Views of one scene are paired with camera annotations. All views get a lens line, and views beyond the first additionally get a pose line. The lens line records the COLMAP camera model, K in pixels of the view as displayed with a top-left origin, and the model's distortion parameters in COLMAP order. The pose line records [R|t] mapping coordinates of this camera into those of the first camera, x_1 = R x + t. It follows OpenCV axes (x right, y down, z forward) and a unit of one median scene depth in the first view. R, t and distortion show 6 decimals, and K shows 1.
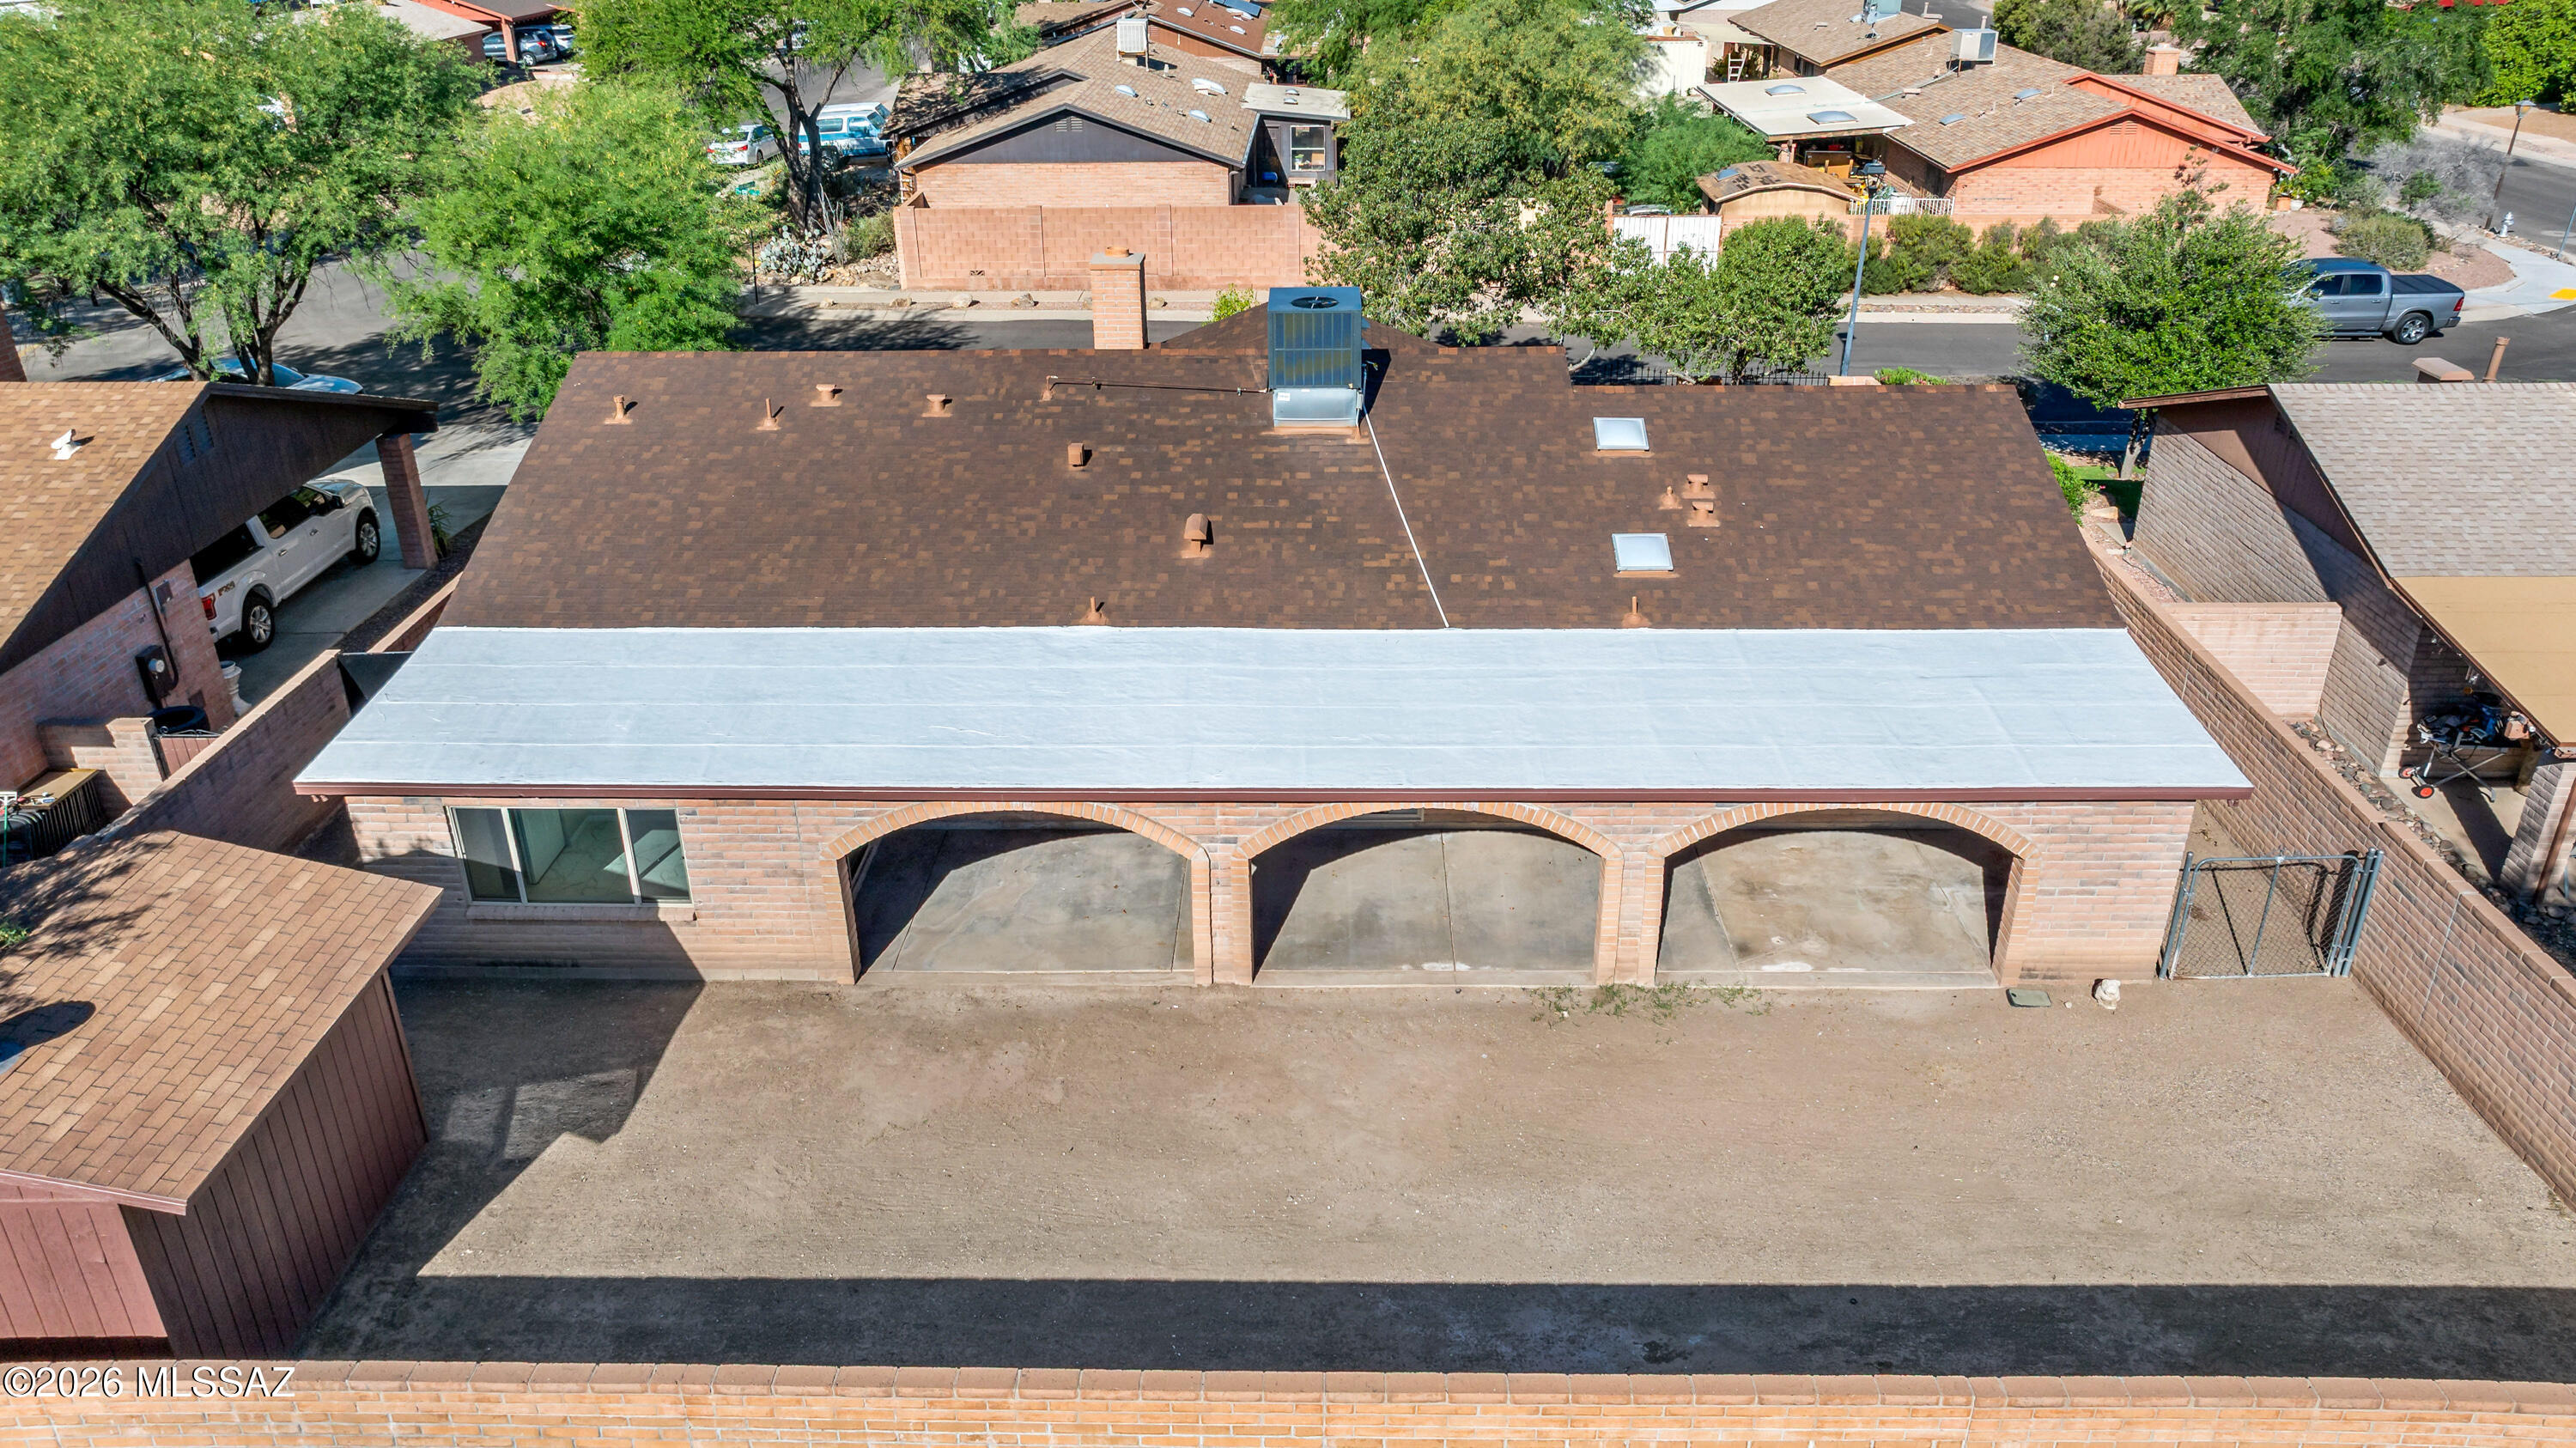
lens RADIAL K [[1860.8, 0, 1301.1], [0, 1860.8, 753.2], [0, 0, 1]] dist [-0.024362, 0.007852]
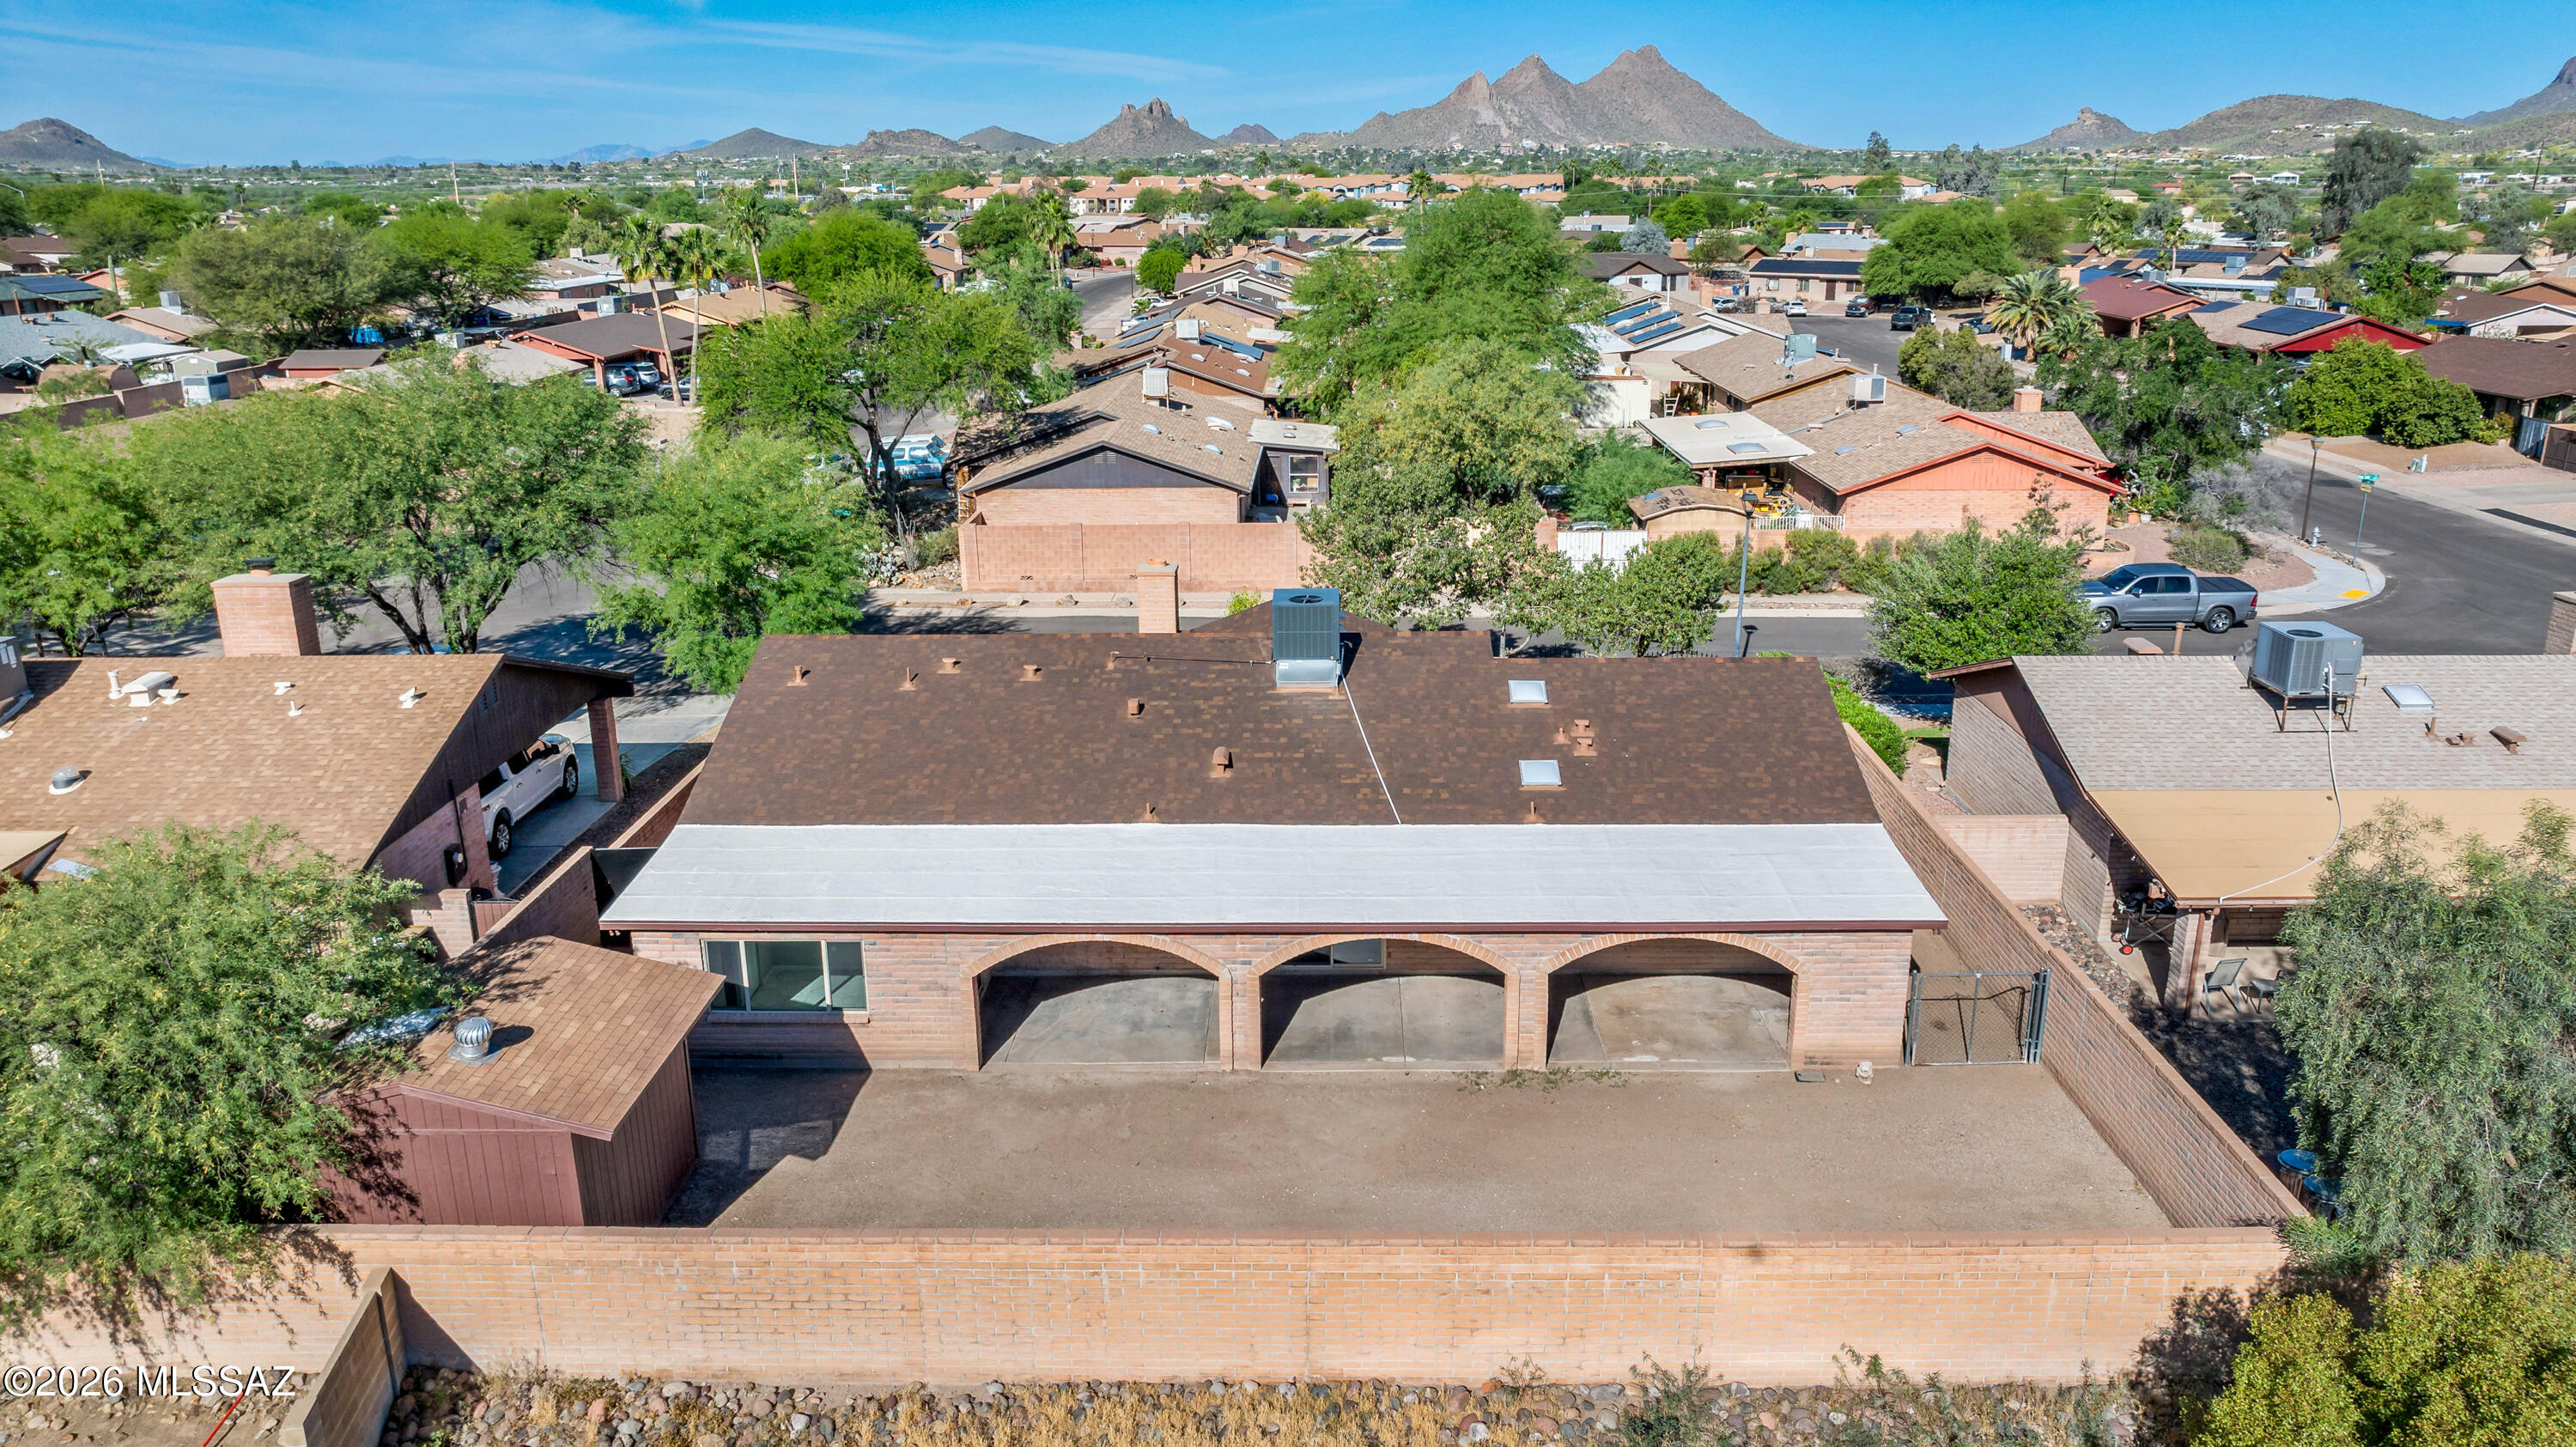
lens RADIAL K [[1867.5, 0, 1297.6], [0, 1867.5, 762.7], [0, 0, 1]] dist [-0.025343, 0.002748]
pose [[0.999999, -0.000610, -0.001275, 0.002869], [0.000408, 0.988229, -0.152984, 0.094968], [0.001354, 0.152984, 0.988228, -0.373495]]
